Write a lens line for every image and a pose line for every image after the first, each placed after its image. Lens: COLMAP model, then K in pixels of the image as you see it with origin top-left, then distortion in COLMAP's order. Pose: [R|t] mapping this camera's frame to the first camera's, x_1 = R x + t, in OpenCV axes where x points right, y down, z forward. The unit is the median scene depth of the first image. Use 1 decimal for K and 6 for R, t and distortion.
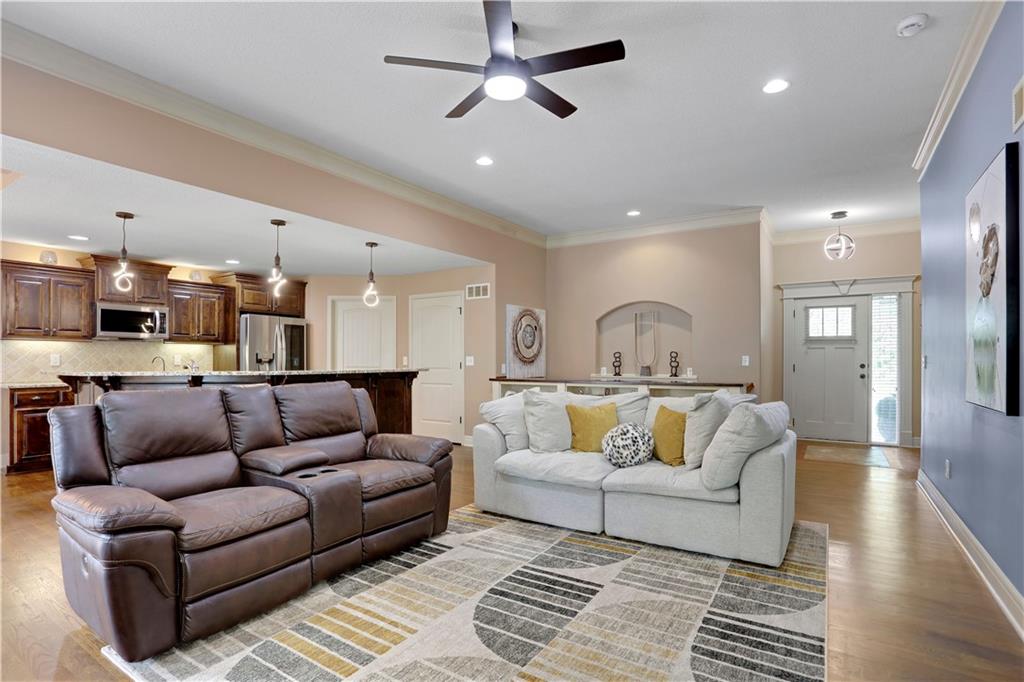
lens RADIAL K [[504.6, 0, 512.6], [0, 504.6, 355.8], [0, 0, 1]] dist [-0.031988, 0.001920]
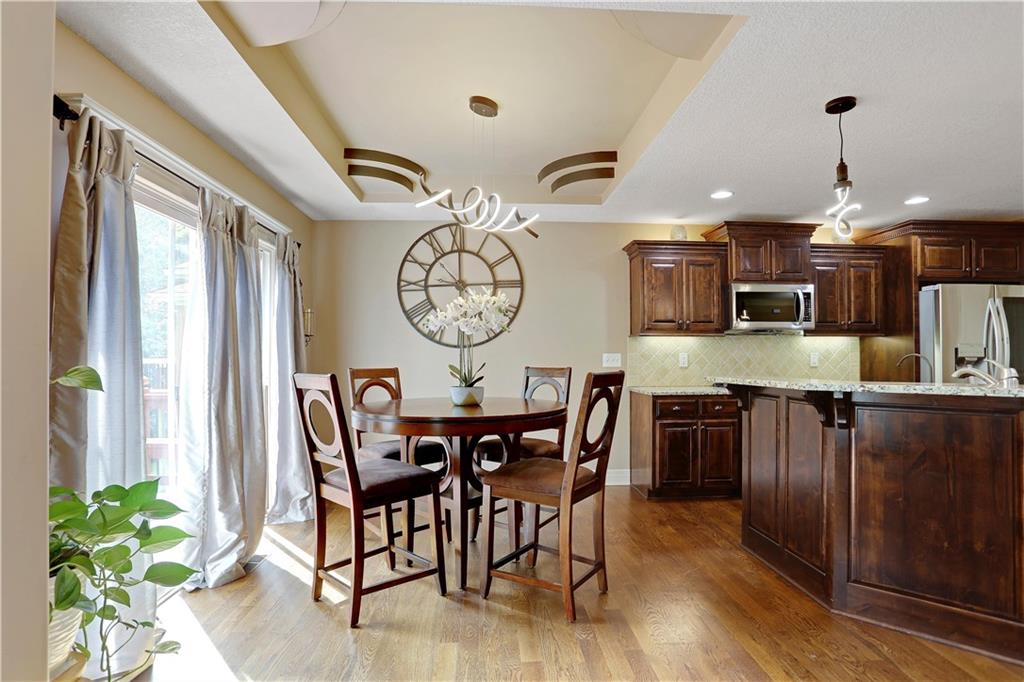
lens RADIAL K [[513.9, 0, 514.4], [0, 513.9, 358.8], [0, 0, 1]] dist [-0.040901, 0.000434]
pose [[0.588838, 0.000495, -0.808251, -0.366759], [0.008337, 0.999943, 0.006686, -0.001051], [0.808208, -0.010675, 0.588801, 0.242023]]
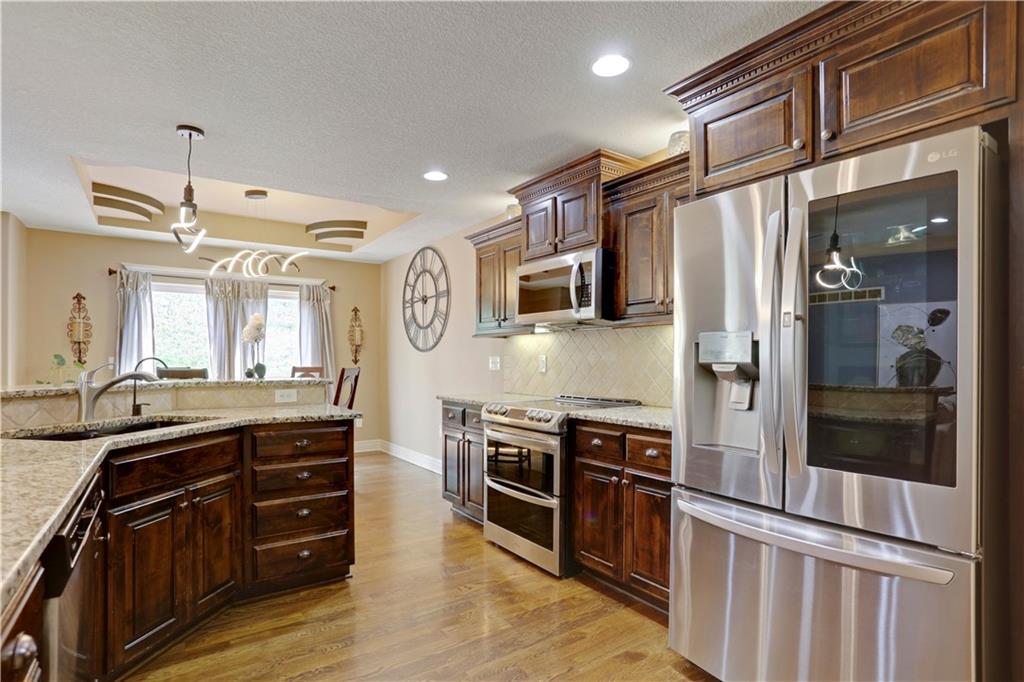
lens RADIAL K [[513.9, 0, 514.4], [0, 513.9, 358.8], [0, 0, 1]] dist [-0.040901, 0.000434]
pose [[-0.378735, -0.001956, -0.925503, -0.243231], [0.005291, 0.999977, -0.004278, 0.004376], [0.925490, -0.006517, -0.378716, 1.115900]]
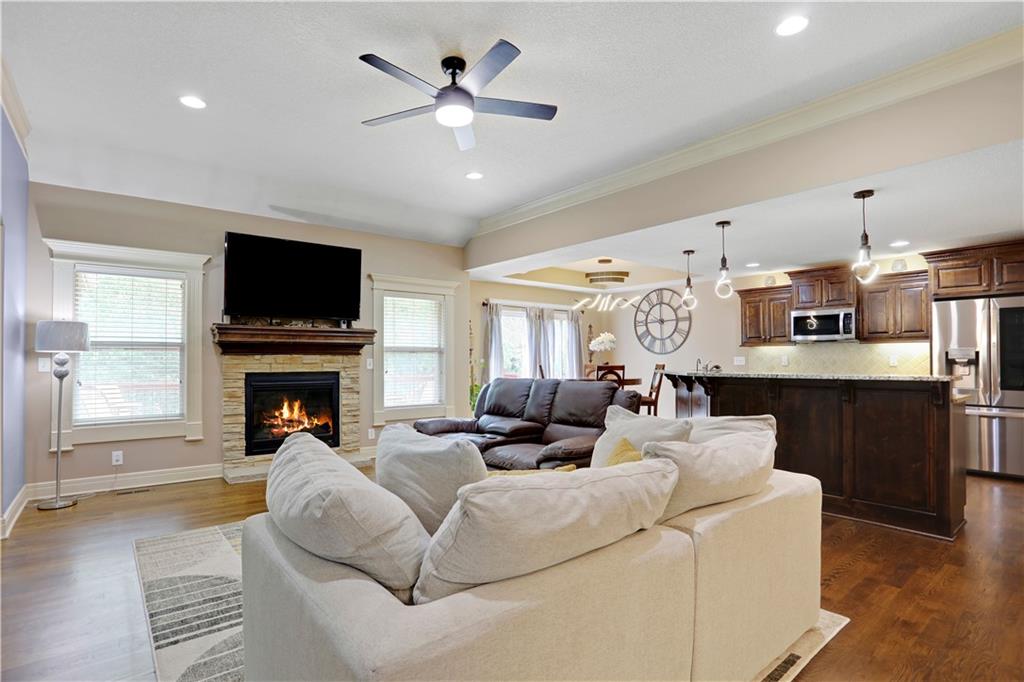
lens RADIAL K [[504.6, 0, 512.6], [0, 504.6, 355.8], [0, 0, 1]] dist [-0.031988, 0.001920]
pose [[-0.308994, -0.006492, -0.951042, 0.449288], [0.011097, 0.999884, -0.010431, 0.001542], [0.950999, -0.013776, -0.308886, 0.662414]]
